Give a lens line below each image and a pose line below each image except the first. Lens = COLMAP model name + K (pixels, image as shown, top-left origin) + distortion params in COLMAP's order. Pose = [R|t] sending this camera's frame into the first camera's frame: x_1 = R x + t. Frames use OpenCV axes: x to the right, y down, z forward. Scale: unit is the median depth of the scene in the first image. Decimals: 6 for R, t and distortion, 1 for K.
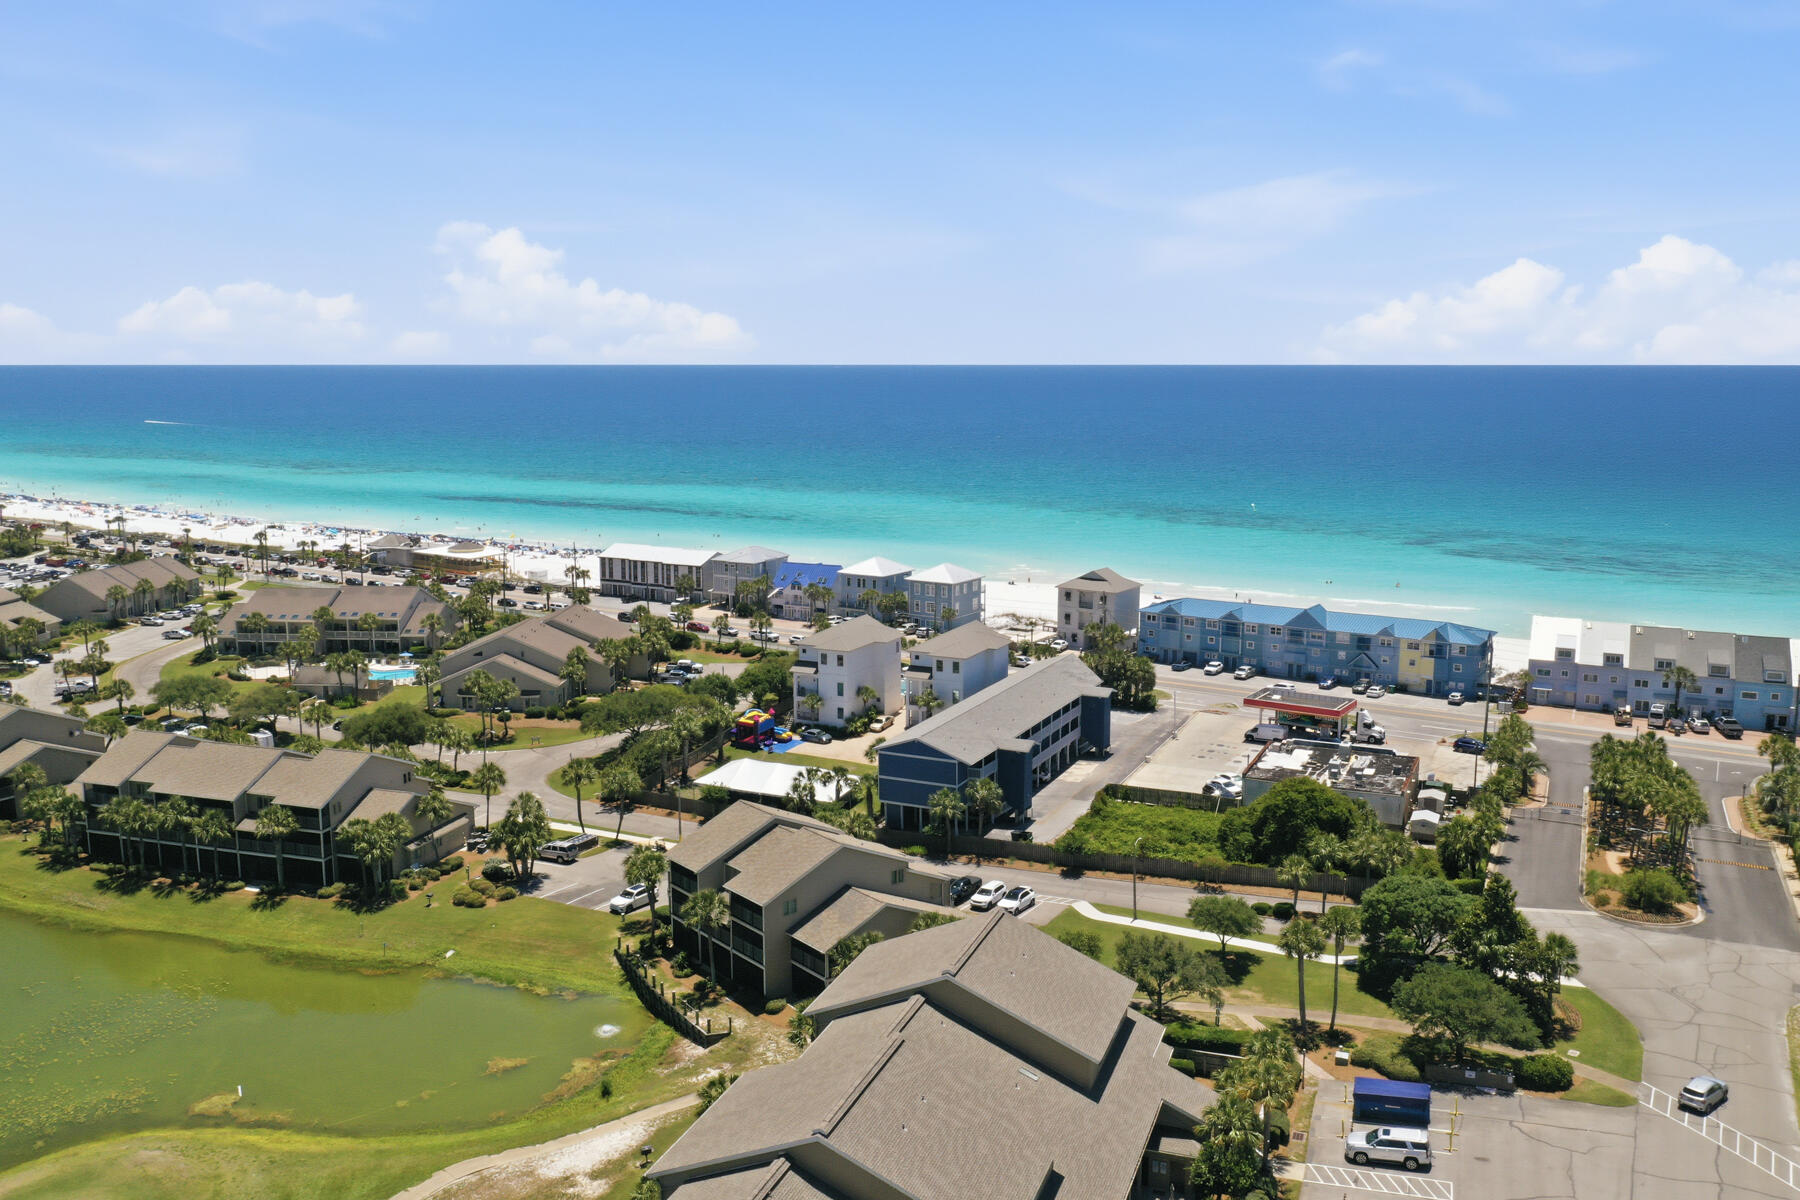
lens RADIAL K [[1463.8, 0, 893.6], [0, 1463.8, 595.0], [0, 0, 1]] dist [-0.012305, -0.000610]
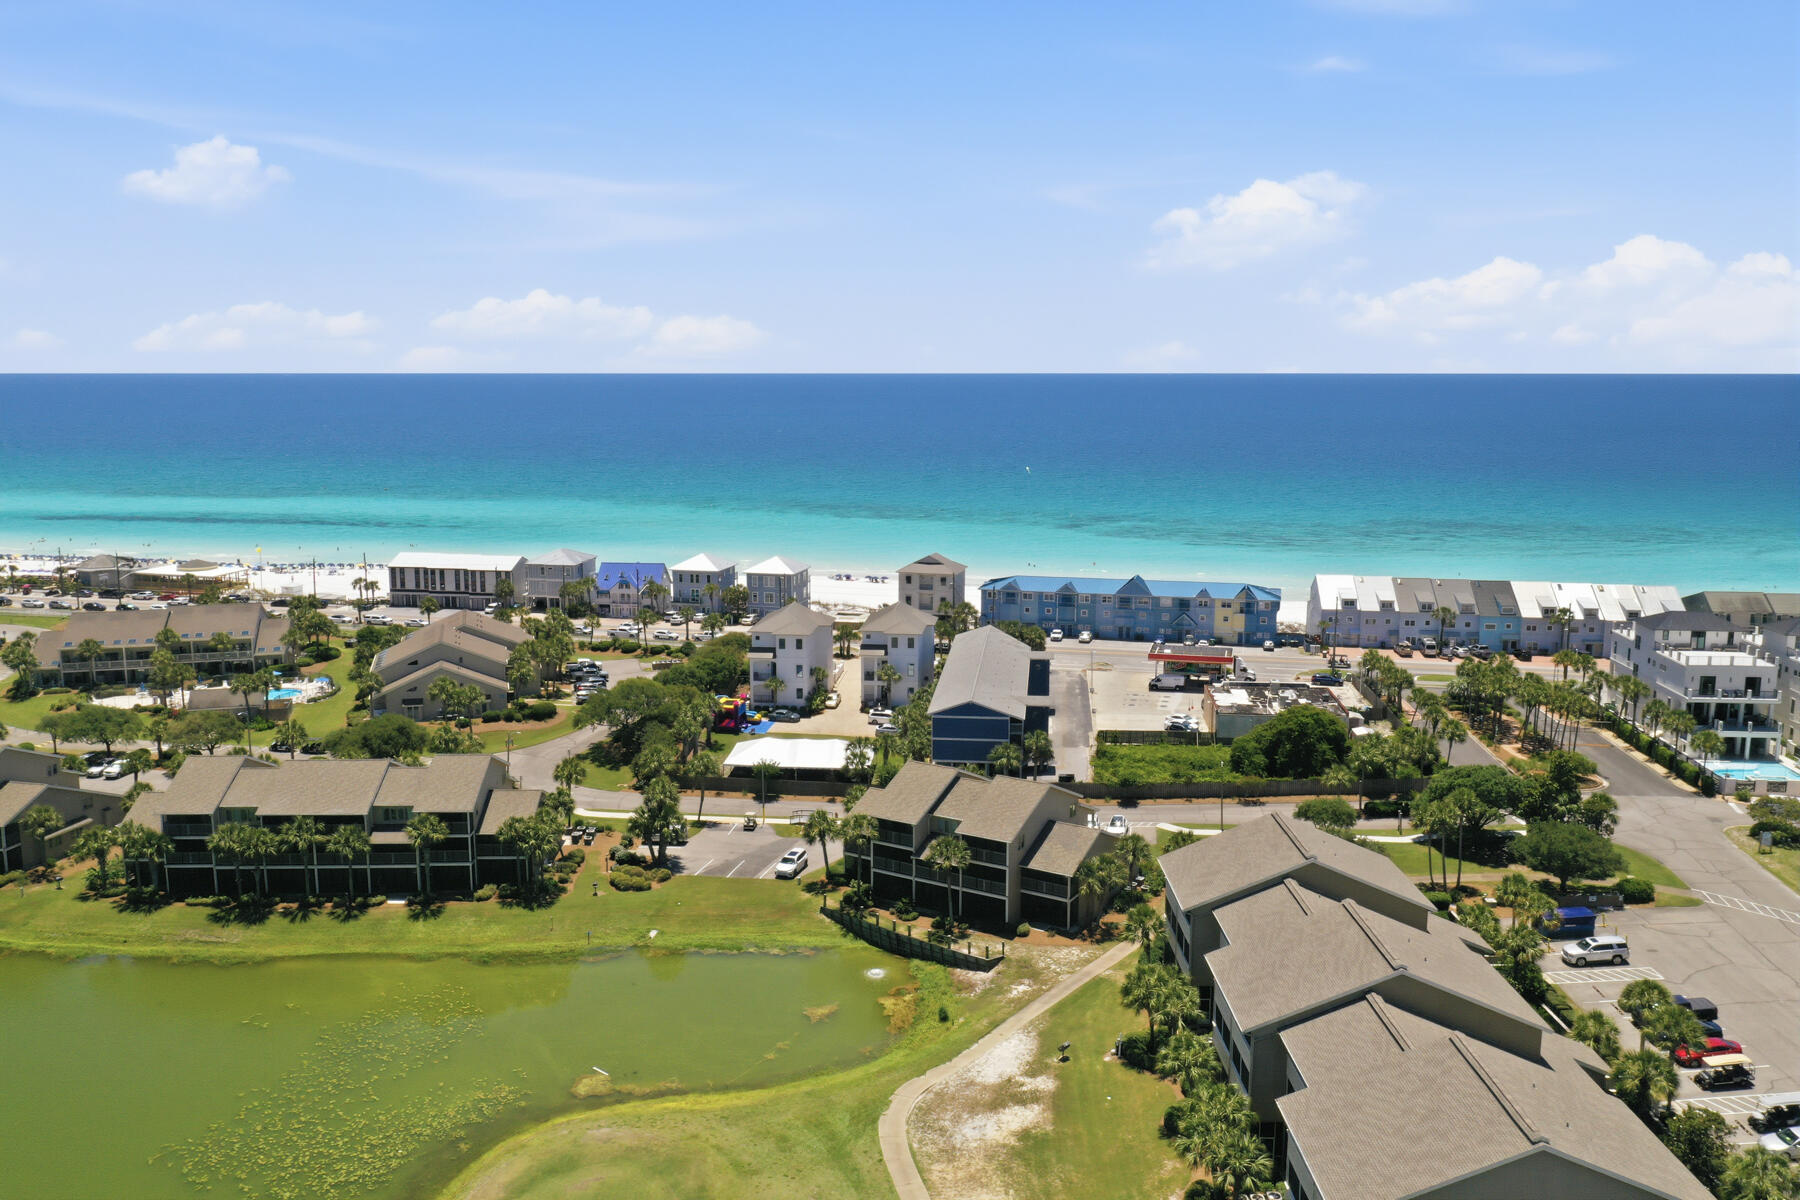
lens RADIAL K [[1421.6, 0, 900.0], [0, 1421.6, 600.0], [0, 0, 1]] dist [-0.011617, -0.001321]
pose [[0.943279, -0.052690, 0.327793, -0.306364], [0.051721, 0.998593, 0.011678, 0.004108], [-0.327947, 0.005938, 0.944677, -0.008421]]
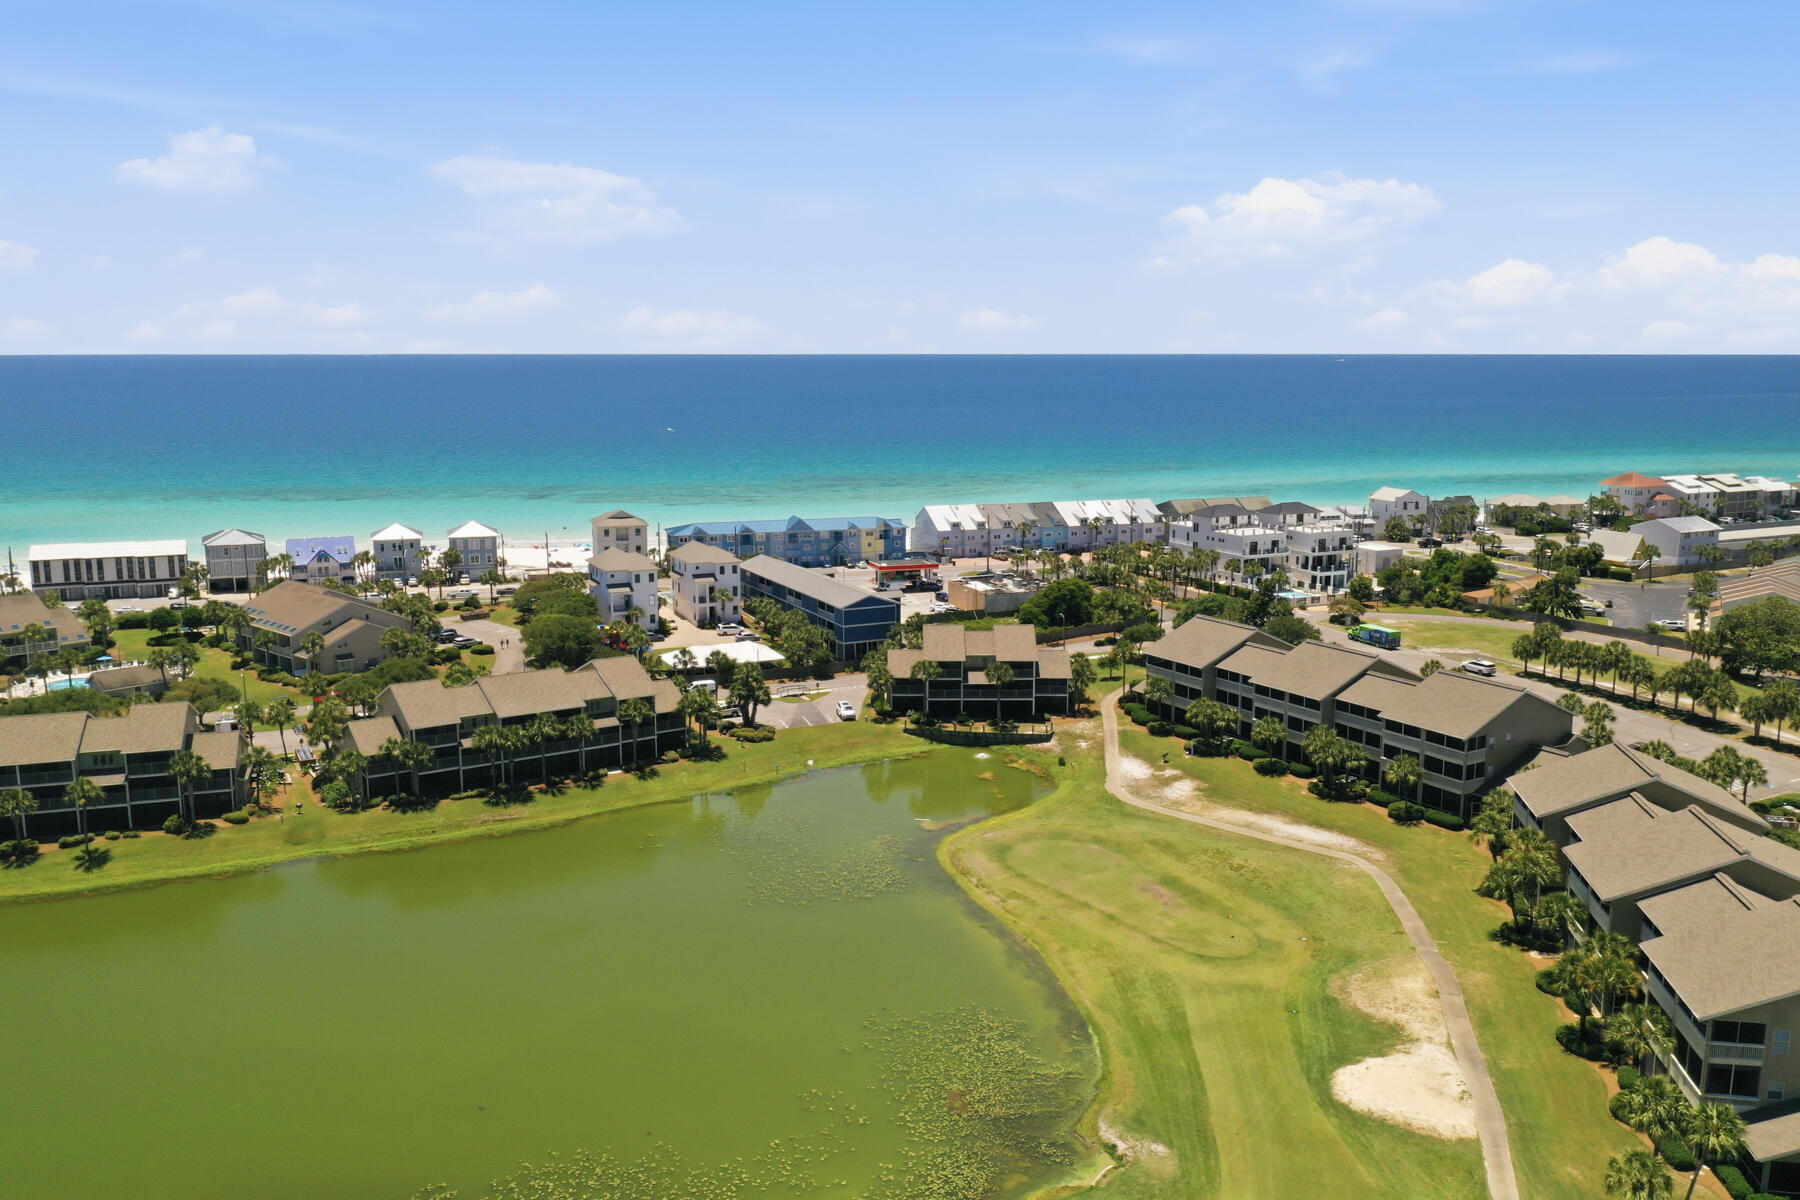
lens RADIAL K [[1421.6, 0, 900.0], [0, 1421.6, 600.0], [0, 0, 1]] dist [-0.011617, -0.001321]
pose [[0.629760, -0.133205, 0.765284, -0.863773], [0.120710, 0.990001, 0.072986, -0.001118], [-0.767354, 0.046414, 0.639542, 0.026788]]
